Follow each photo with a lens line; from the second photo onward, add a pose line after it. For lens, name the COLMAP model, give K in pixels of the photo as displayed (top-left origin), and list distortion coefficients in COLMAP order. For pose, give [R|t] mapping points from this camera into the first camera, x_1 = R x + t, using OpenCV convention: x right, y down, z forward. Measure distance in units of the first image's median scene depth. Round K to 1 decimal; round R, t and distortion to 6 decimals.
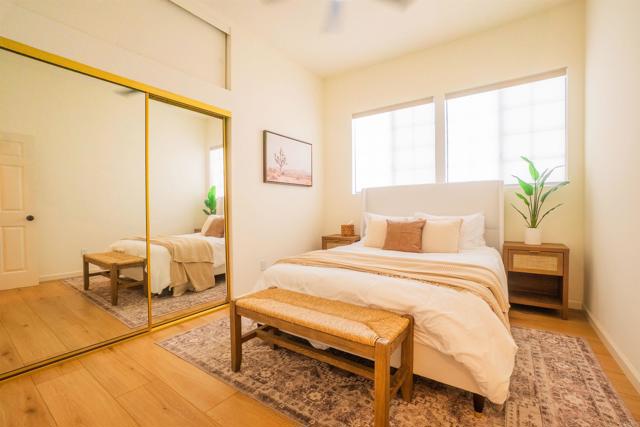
lens RADIAL K [[281.7, 0, 317.6], [0, 281.7, 213.3], [0, 0, 1]] dist [-0.065736, 0.023840]
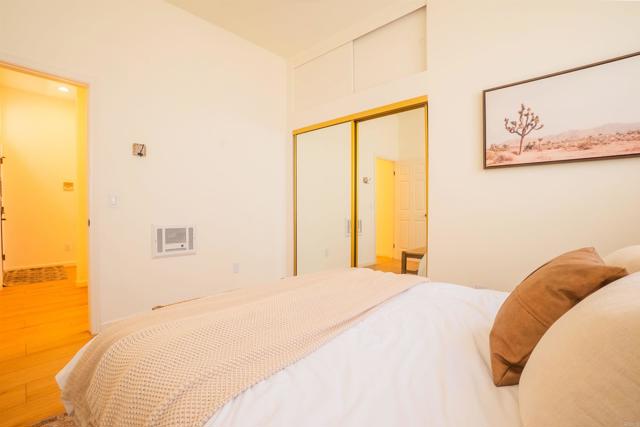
lens RADIAL K [[281.7, 0, 317.6], [0, 281.7, 213.3], [0, 0, 1]] dist [-0.065736, 0.023840]
pose [[-0.093908, 0.008368, -0.995546, 0.489431], [-0.007896, 0.999927, 0.009149, -0.011099], [0.995550, 0.008720, -0.093835, 0.669772]]
